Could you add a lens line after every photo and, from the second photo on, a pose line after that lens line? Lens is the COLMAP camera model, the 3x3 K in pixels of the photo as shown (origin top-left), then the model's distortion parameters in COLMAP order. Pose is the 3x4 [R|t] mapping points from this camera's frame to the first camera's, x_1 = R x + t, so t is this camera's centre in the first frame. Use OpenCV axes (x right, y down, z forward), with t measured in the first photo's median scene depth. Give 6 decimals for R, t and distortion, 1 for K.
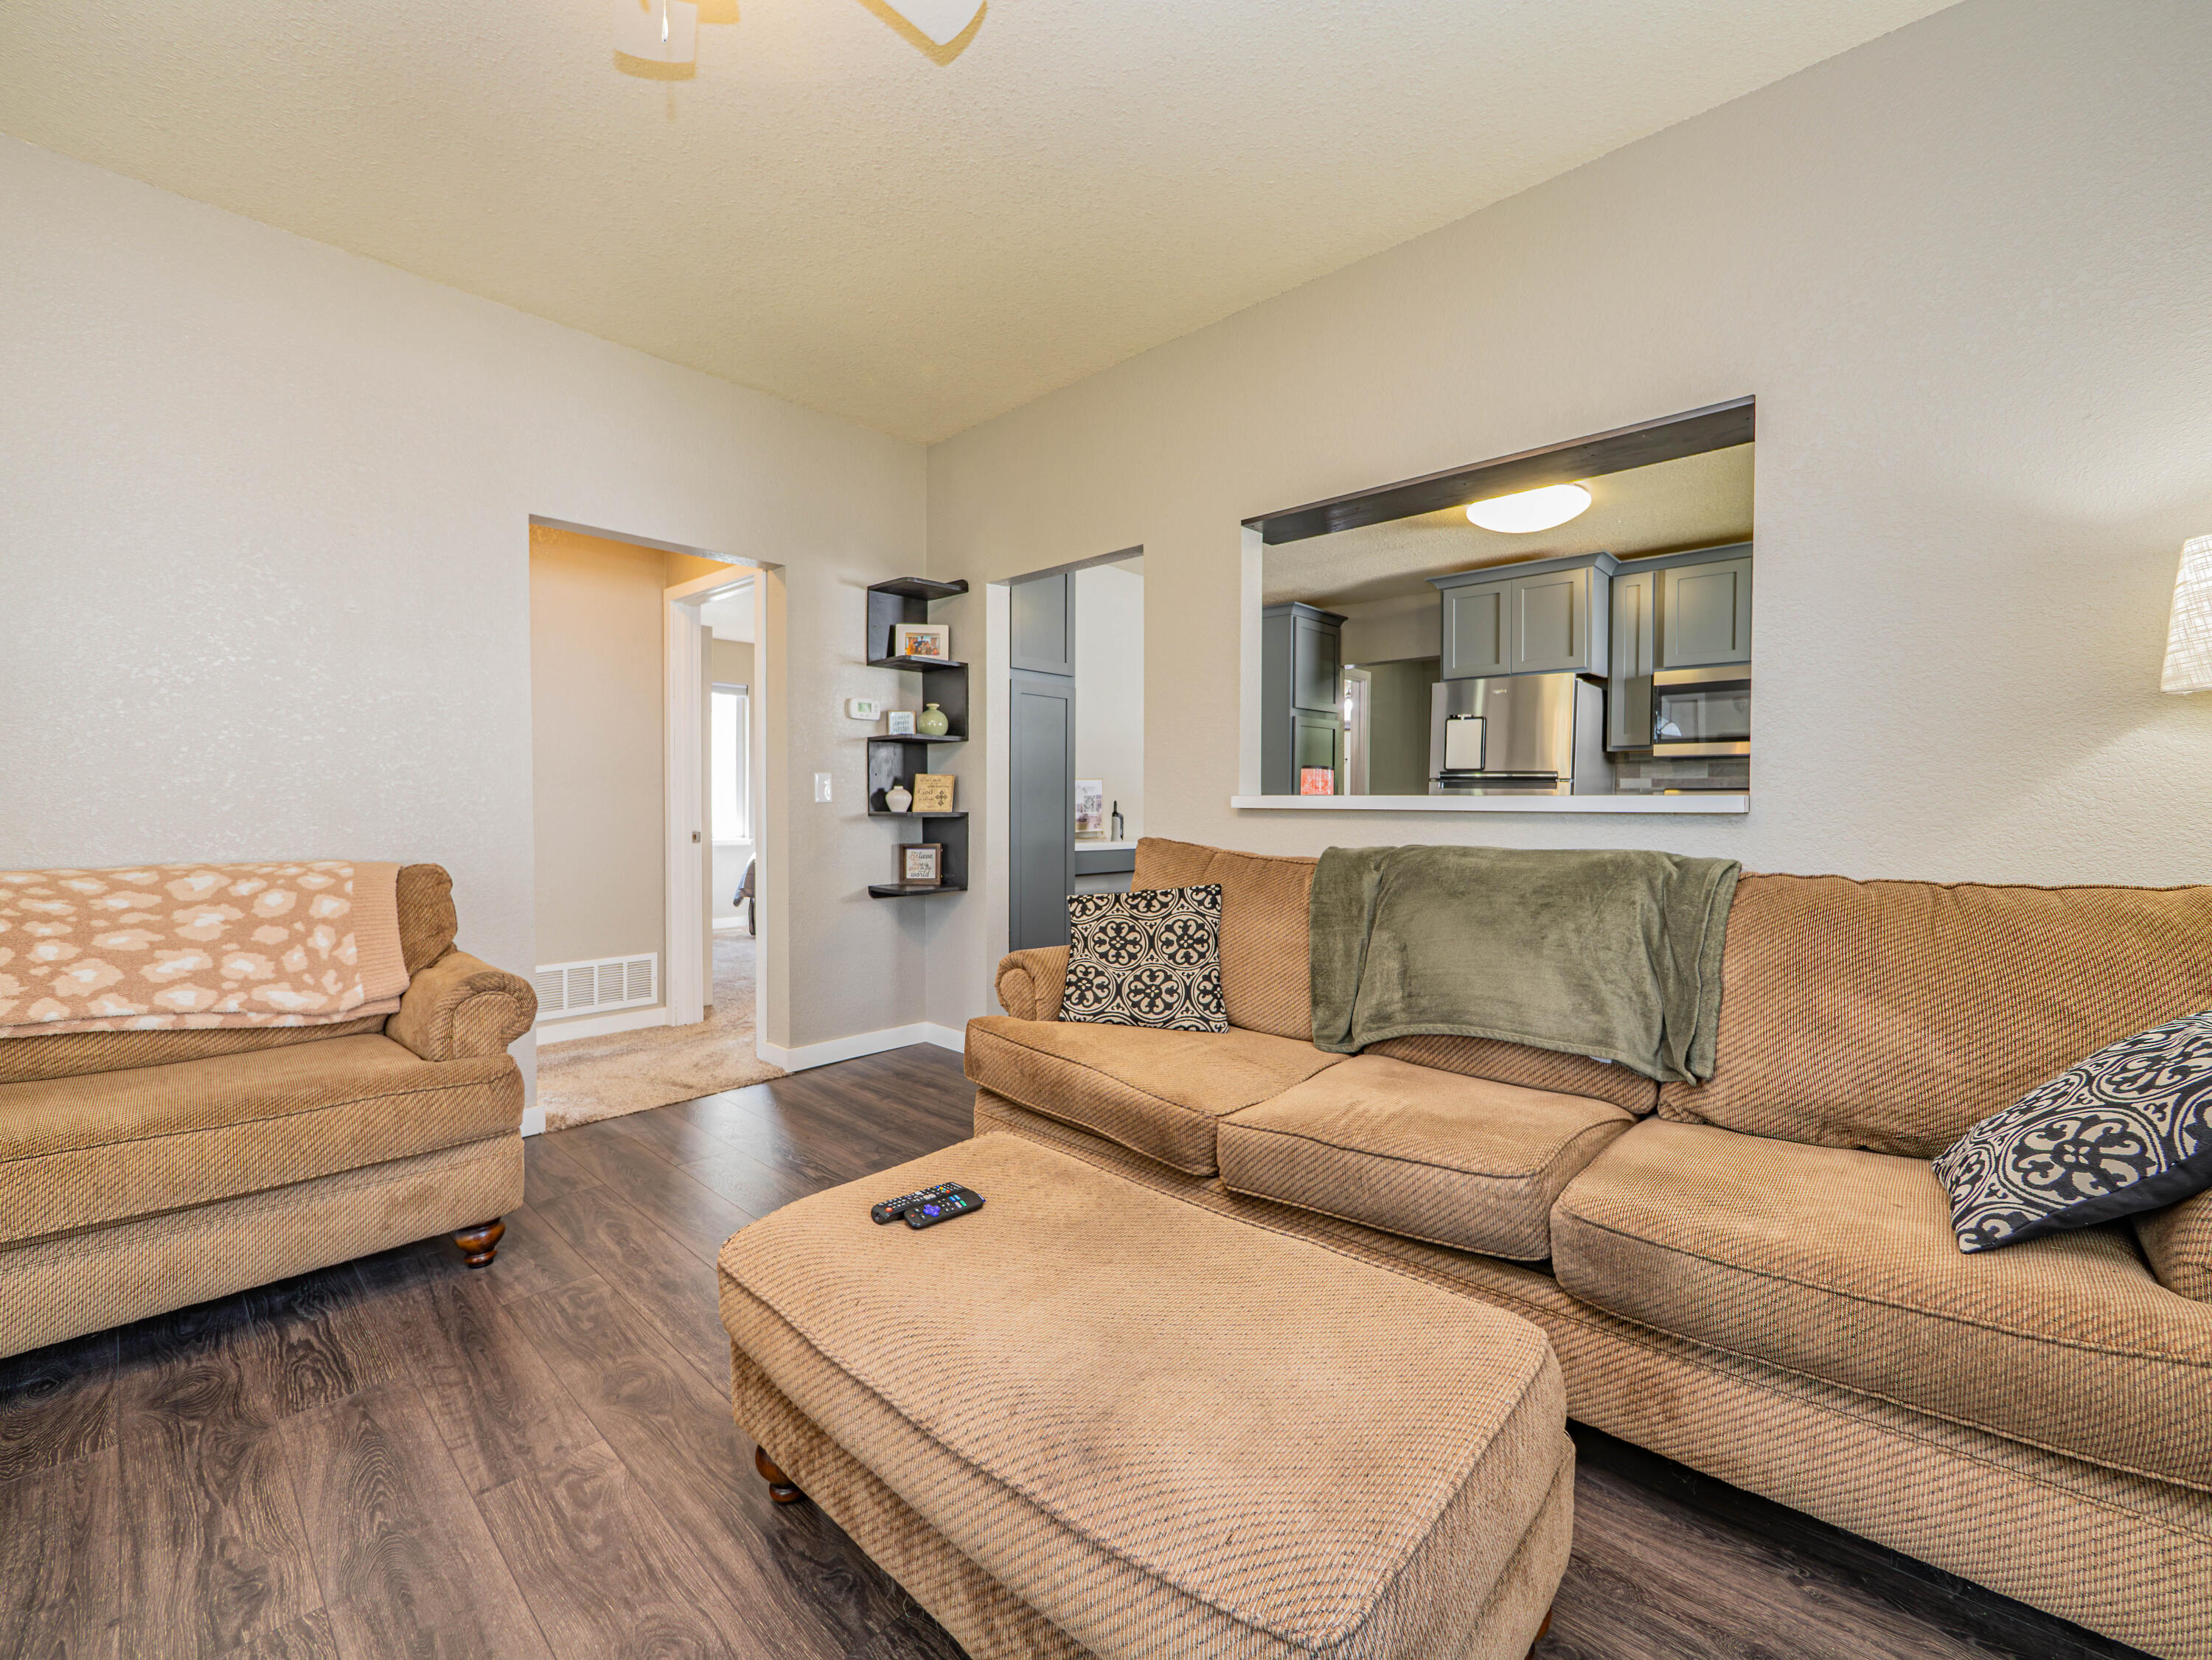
lens RADIAL K [[921.5, 0, 1108.8], [0, 921.5, 818.4], [0, 0, 1]] dist [-0.005602, -0.000413]
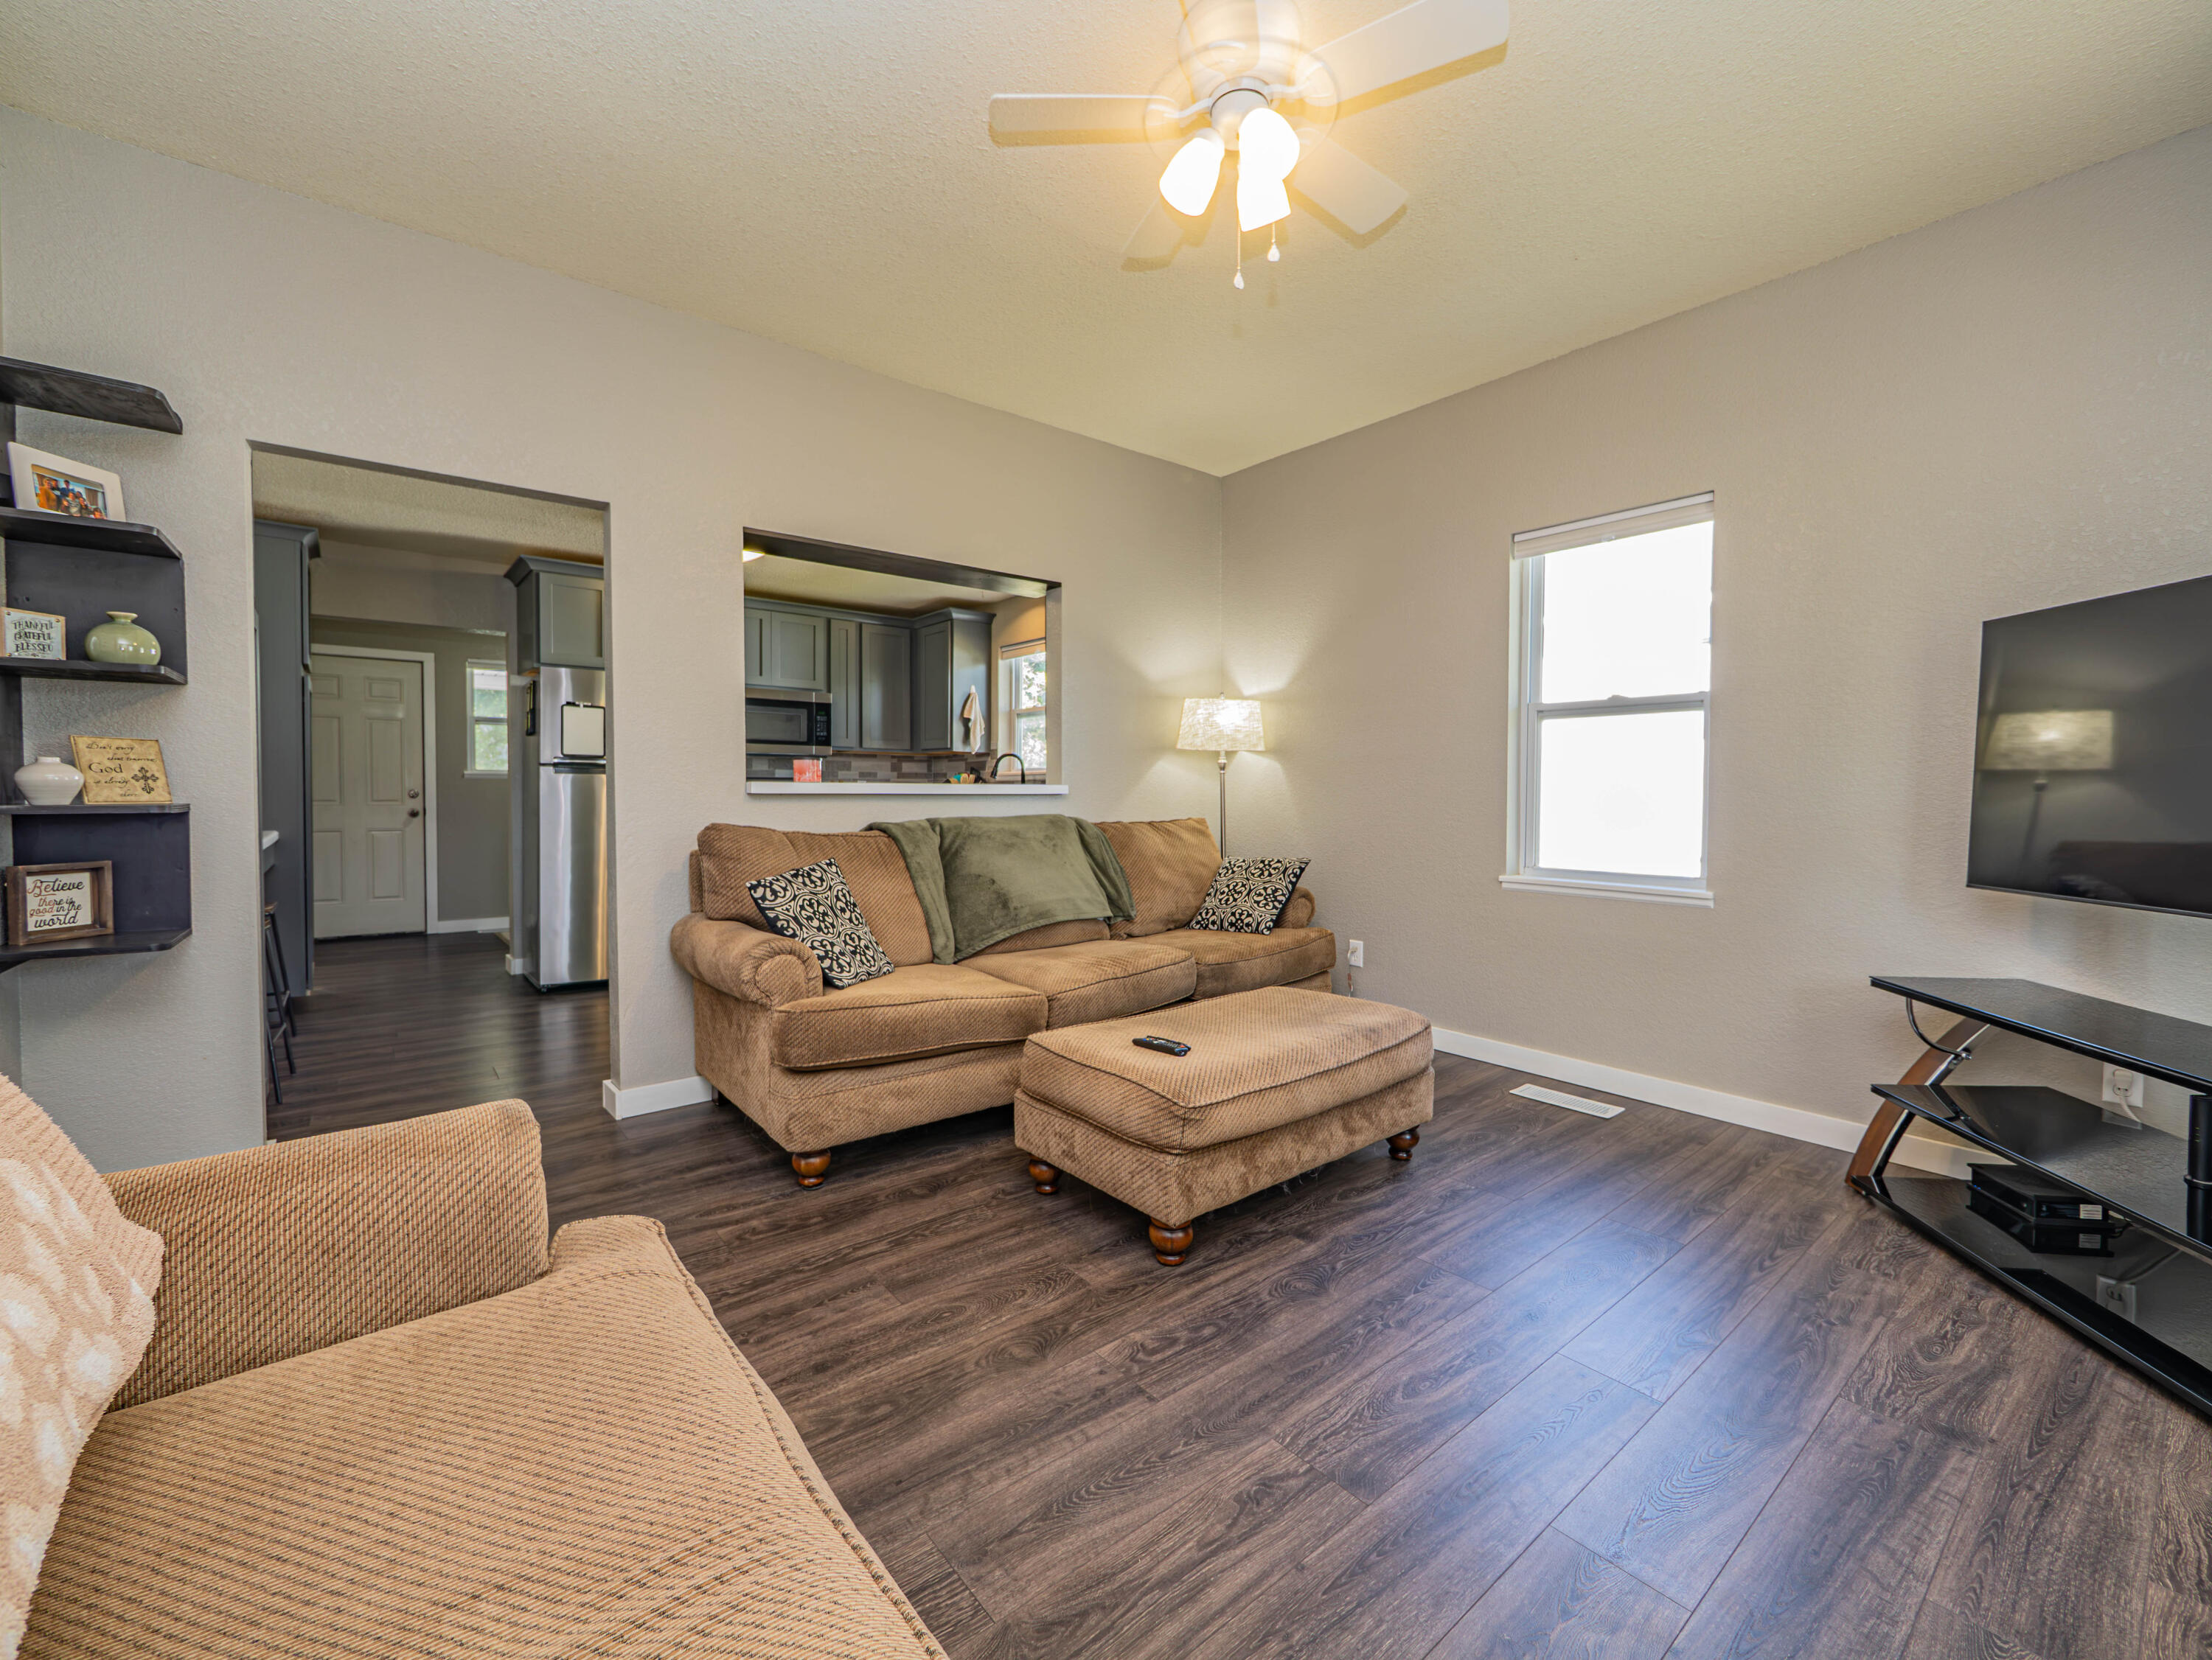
lens RADIAL K [[921.5, 0, 1108.8], [0, 921.5, 818.4], [0, 0, 1]] dist [-0.005602, -0.000413]
pose [[0.140178, -0.033469, 0.989561, -0.663401], [0.014346, 0.999392, 0.031769, -0.007496], [-0.990022, 0.009743, 0.140573, 0.327435]]
